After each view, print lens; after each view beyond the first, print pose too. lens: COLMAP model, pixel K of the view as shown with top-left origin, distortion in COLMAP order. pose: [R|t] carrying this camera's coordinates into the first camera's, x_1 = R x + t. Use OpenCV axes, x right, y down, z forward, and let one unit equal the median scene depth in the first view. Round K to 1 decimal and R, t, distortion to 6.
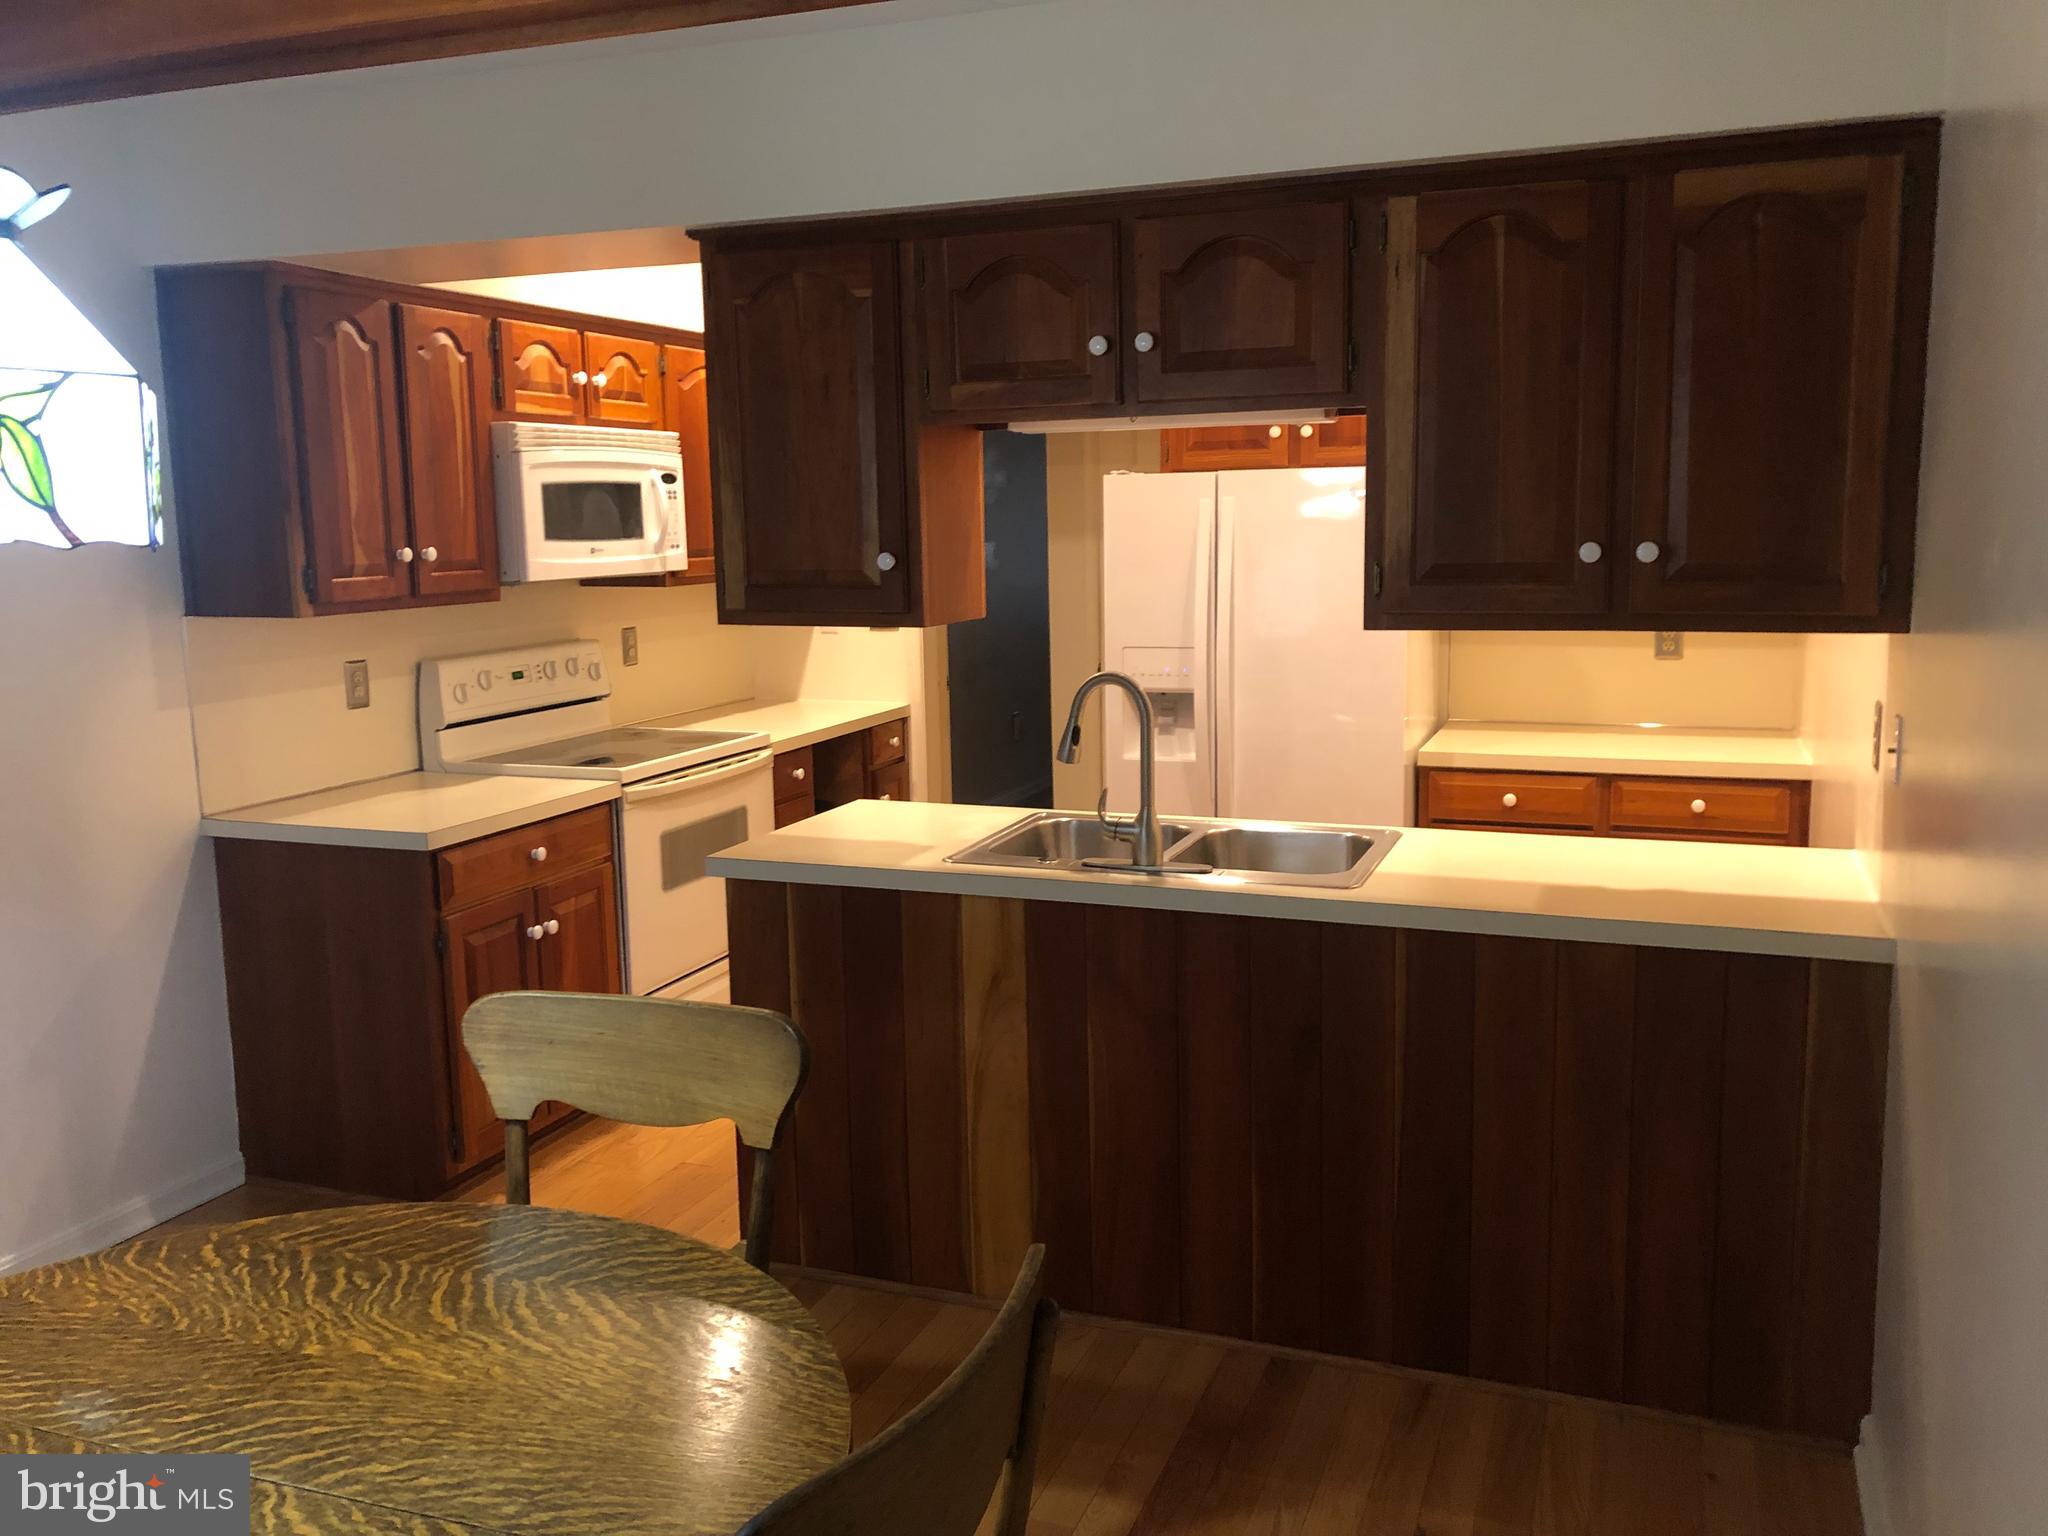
lens RADIAL K [[1663.2, 0, 1047.6], [0, 1663.2, 745.8], [0, 0, 1]] dist [0.036213, -0.031974]
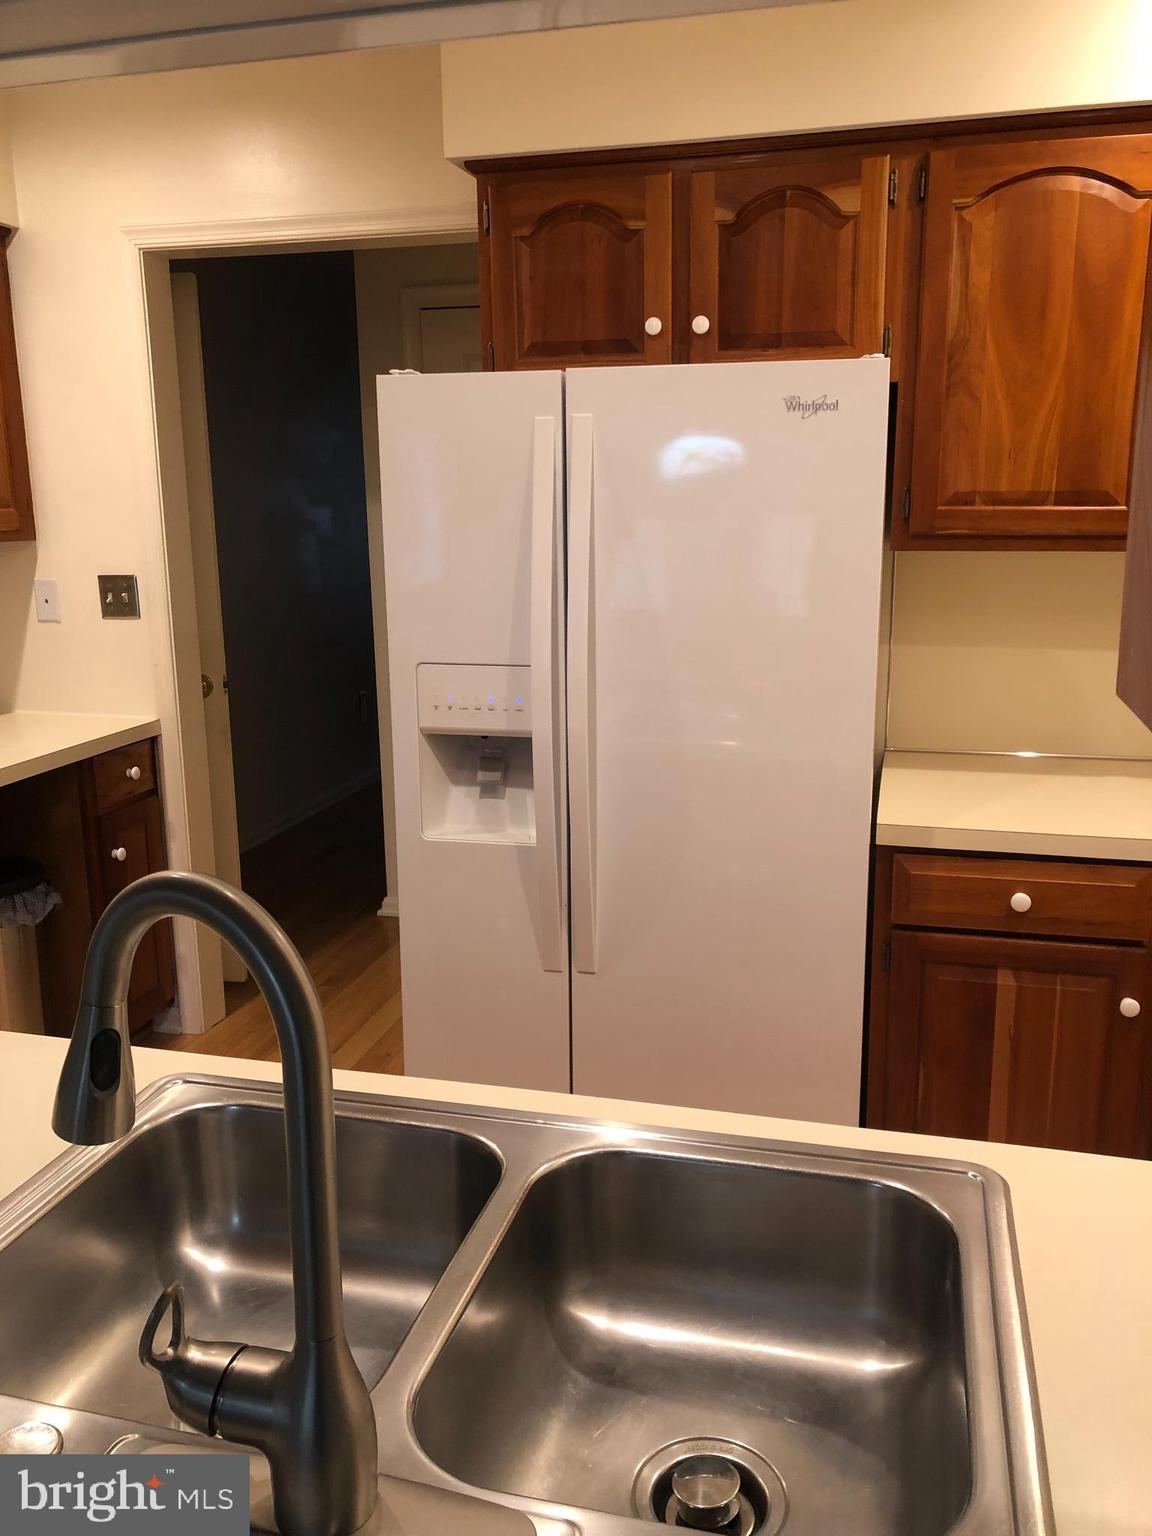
lens RADIAL K [[1265.9, 0, 576.0], [0, 1265.9, 768.0], [0, 0, 1]] dist [0.023198, 0.009705]
pose [[0.994236, -0.014030, 0.106291, 0.054780], [0.006347, 0.997364, 0.072288, -0.056370], [-0.107025, -0.071196, 0.991704, 0.540766]]
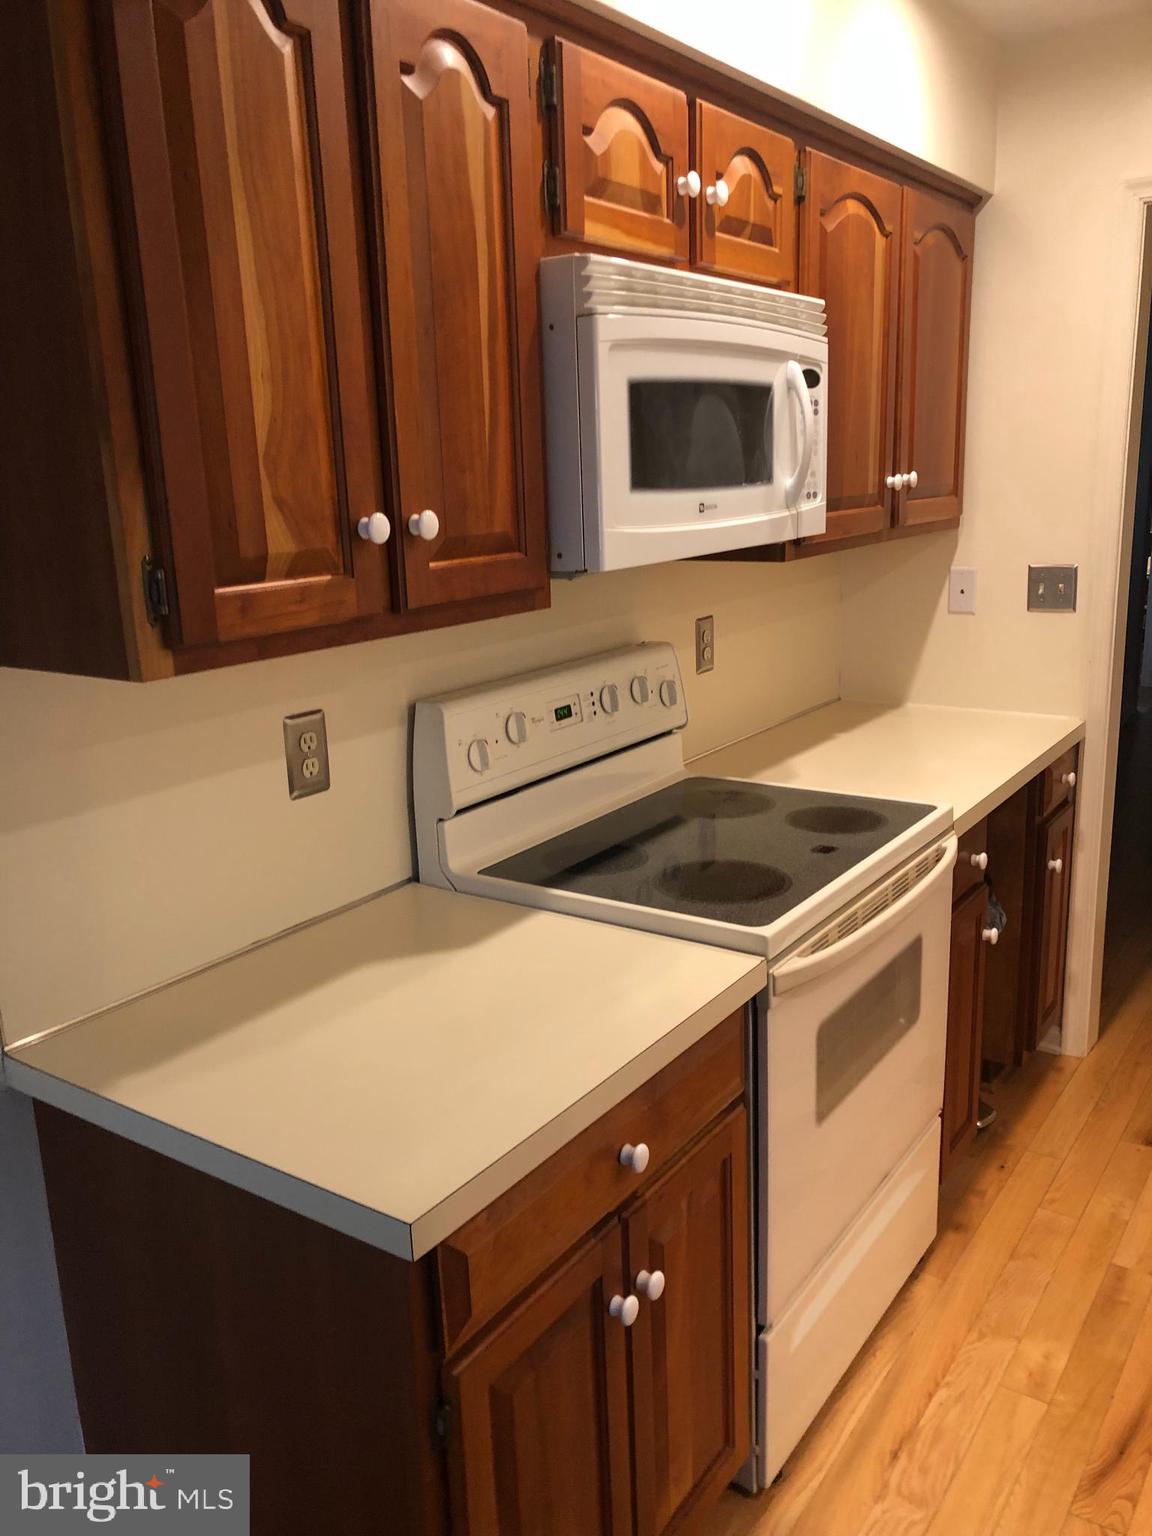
lens RADIAL K [[1247.4, 0, 586.5], [0, 1247.4, 772.3], [0, 0, 1]] dist [0.036213, -0.031974]
pose [[0.971252, 0.040028, -0.234666, -0.211017], [-0.014847, 0.994029, 0.108103, -0.074264], [0.237592, -0.101511, 0.966046, 0.583645]]
